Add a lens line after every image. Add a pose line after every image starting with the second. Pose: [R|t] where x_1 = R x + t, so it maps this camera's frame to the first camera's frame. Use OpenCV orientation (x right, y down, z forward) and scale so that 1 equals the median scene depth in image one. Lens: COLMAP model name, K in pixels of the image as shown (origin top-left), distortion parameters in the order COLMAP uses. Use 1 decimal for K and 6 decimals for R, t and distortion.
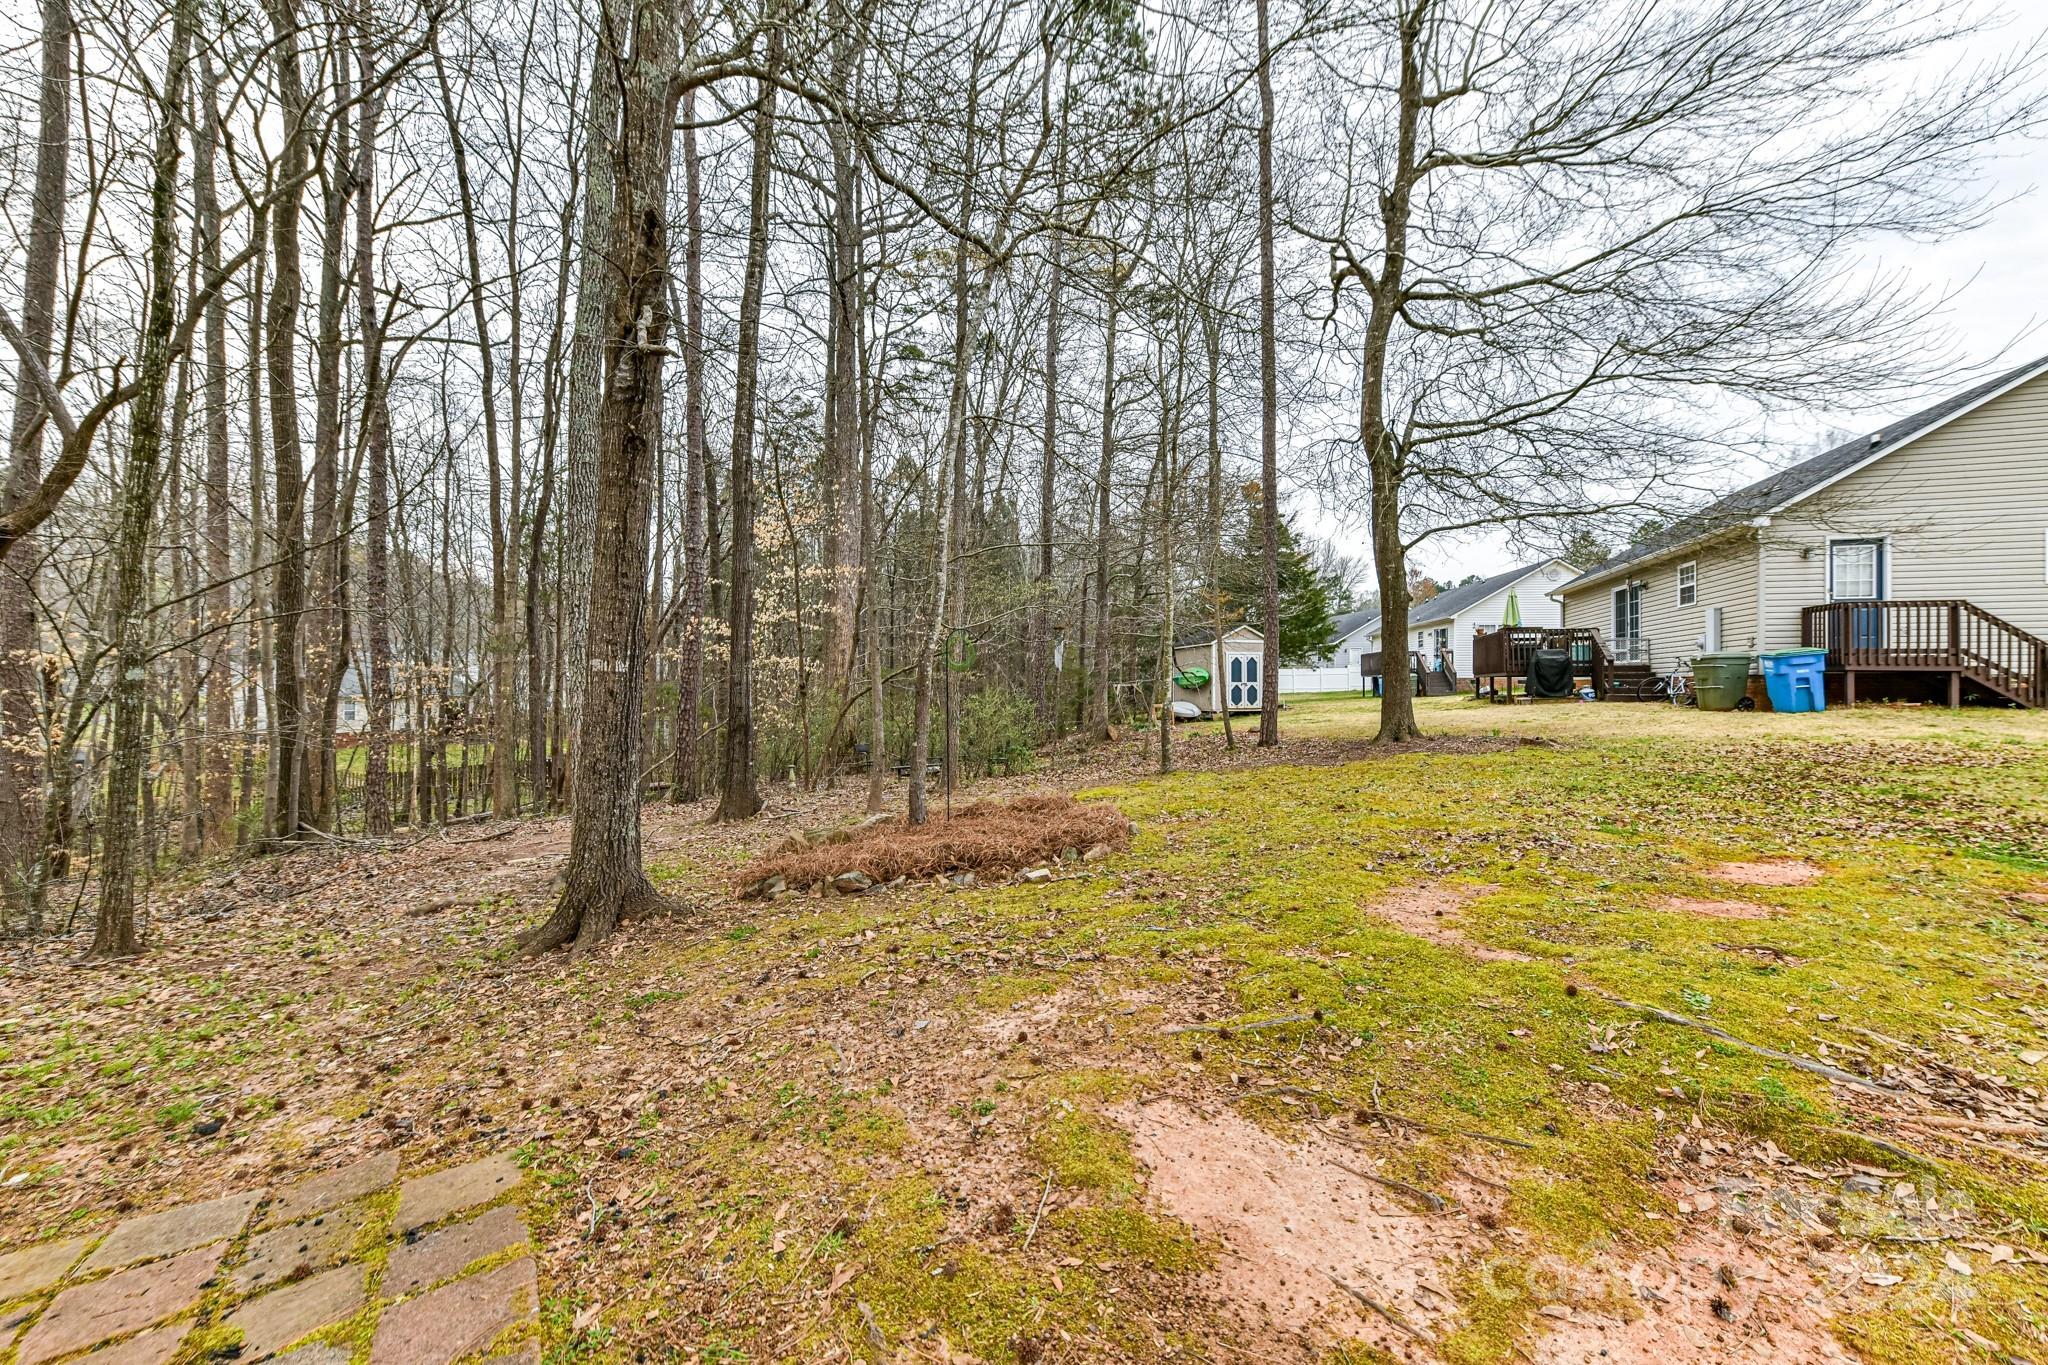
lens RADIAL K [[809.3, 0, 1023.7], [0, 809.3, 680.5], [0, 0, 1]] dist [0.005049, -0.001732]
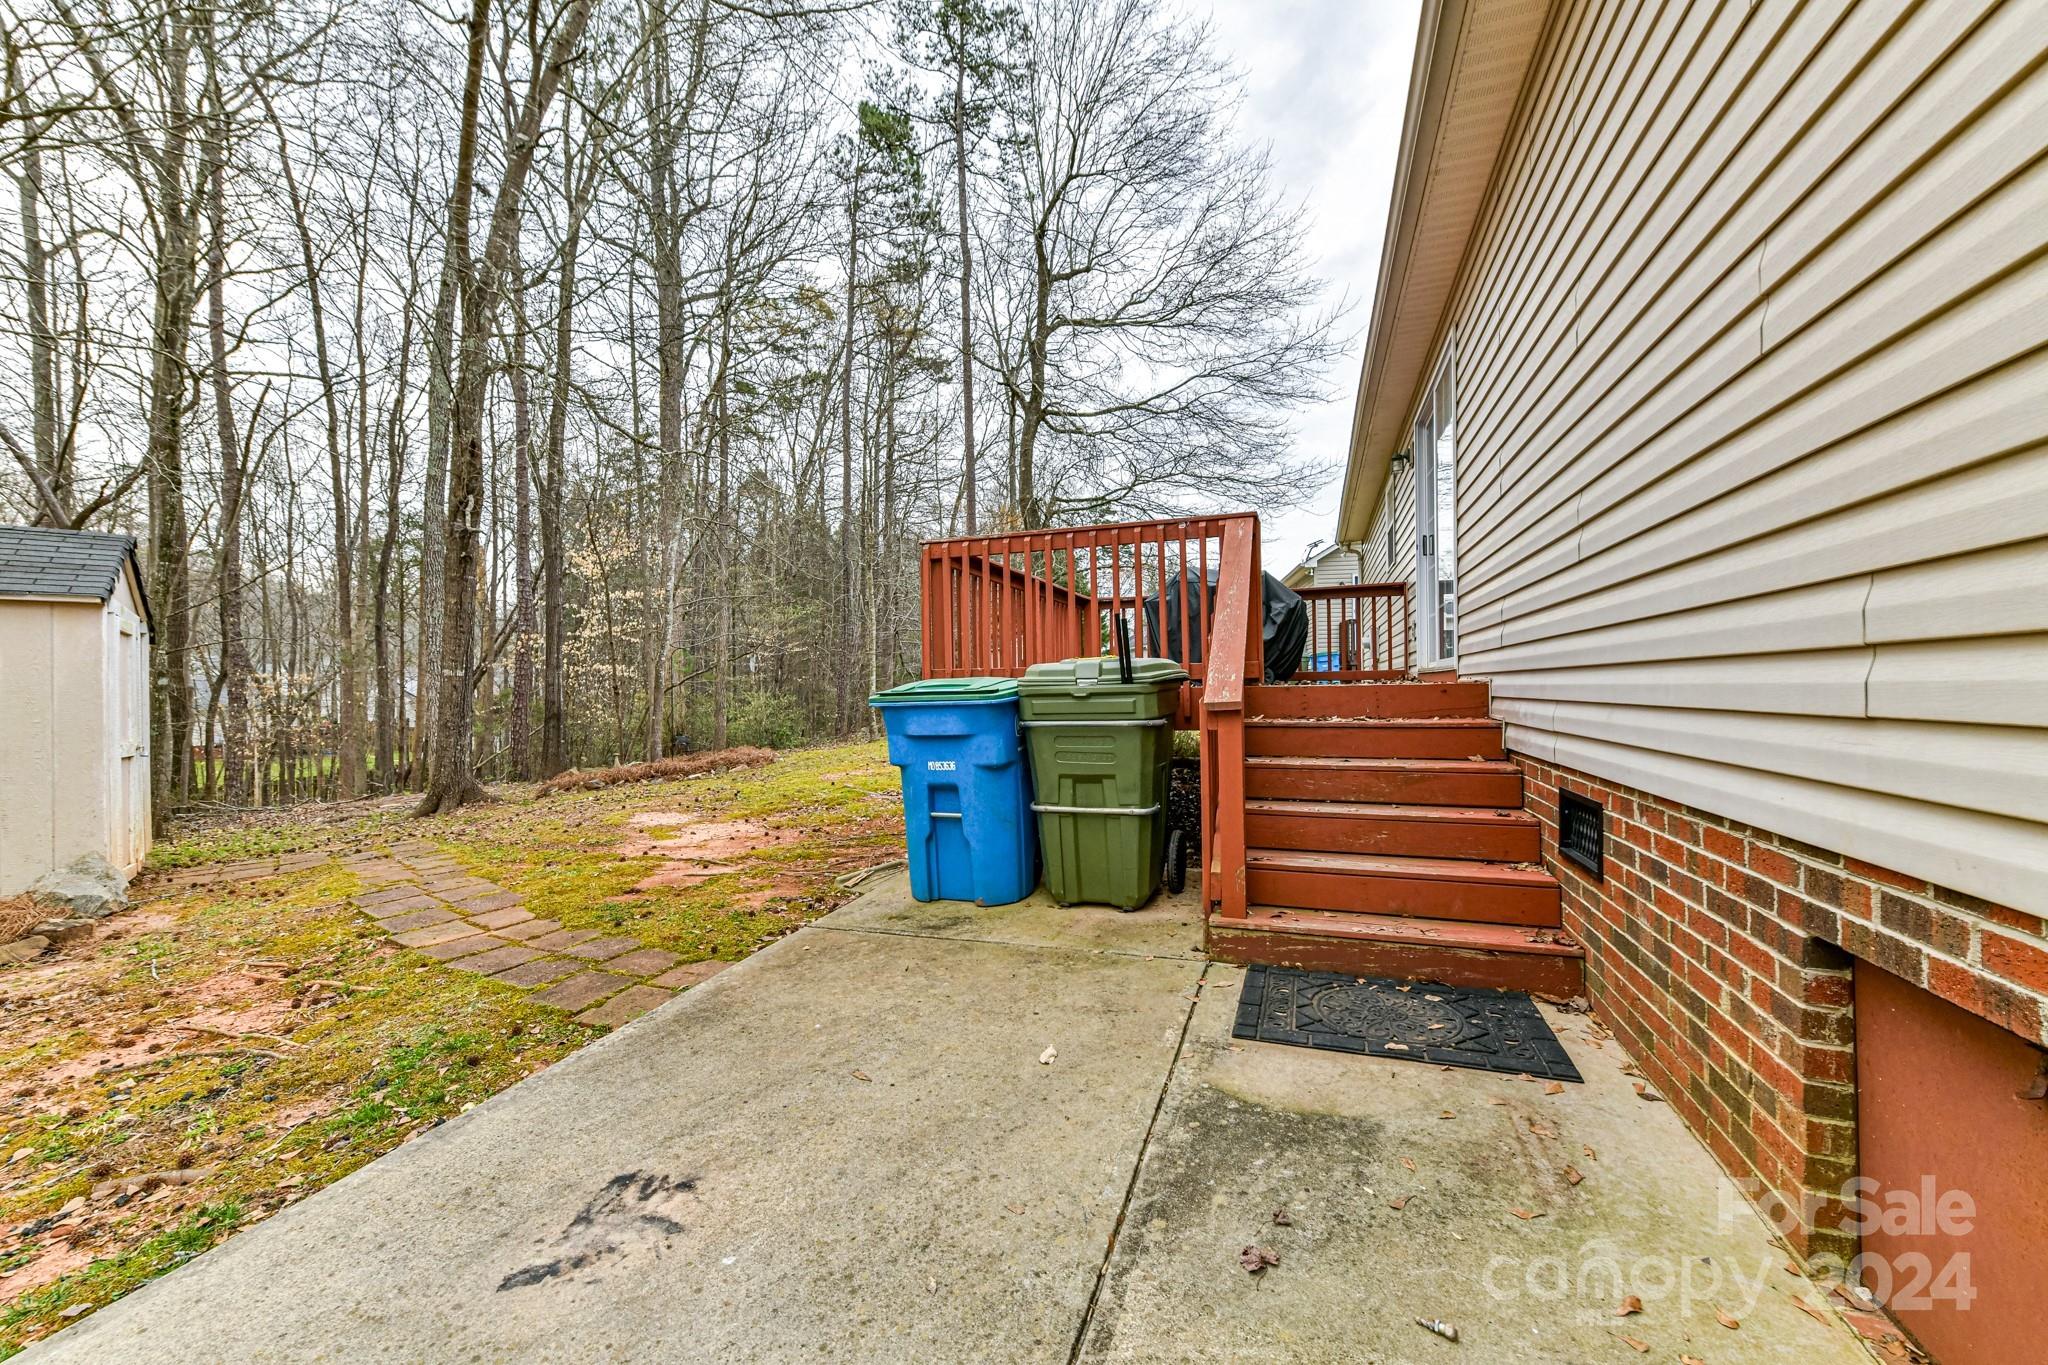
lens RADIAL K [[809.3, 0, 1027.7], [0, 809.3, 684.8], [0, 0, 1]] dist [0.005049, -0.001732]
pose [[0.988928, -0.014381, 0.147698, 0.204868], [0.013794, 0.999892, 0.005000, 0.007252], [-0.147754, -0.002907, 0.989020, -0.410228]]
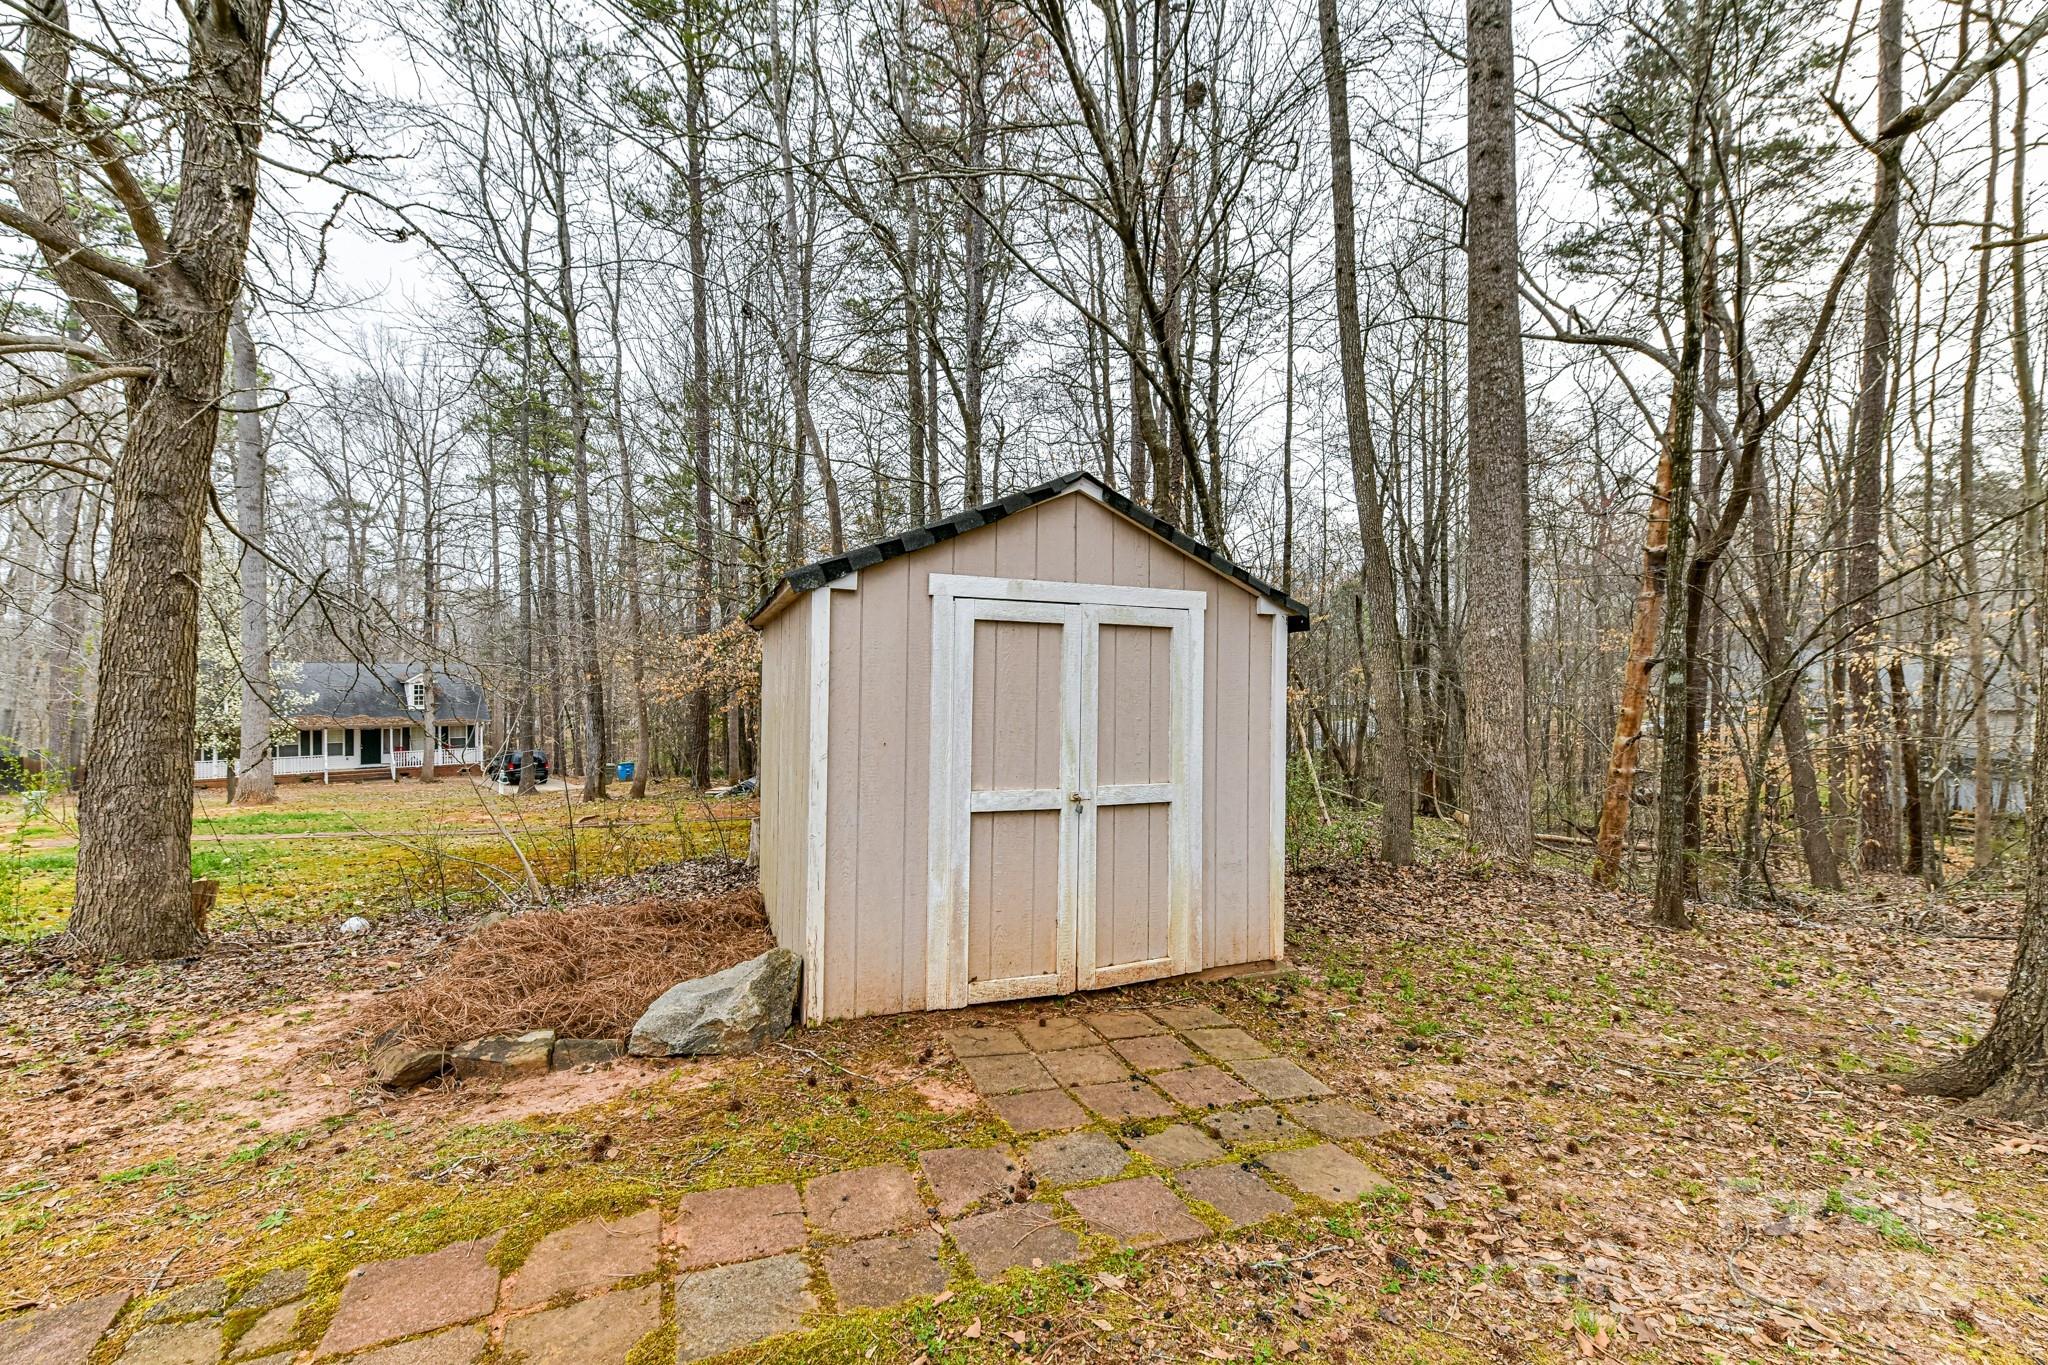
lens RADIAL K [[809.3, 0, 1030.8], [0, 809.3, 677.0], [0, 0, 1]] dist [0.005049, -0.001732]
pose [[-0.204230, -0.007390, -0.978895, 0.074189], [0.011484, 0.999885, -0.009944, -0.002736], [0.978856, -0.013272, -0.204122, 0.147809]]
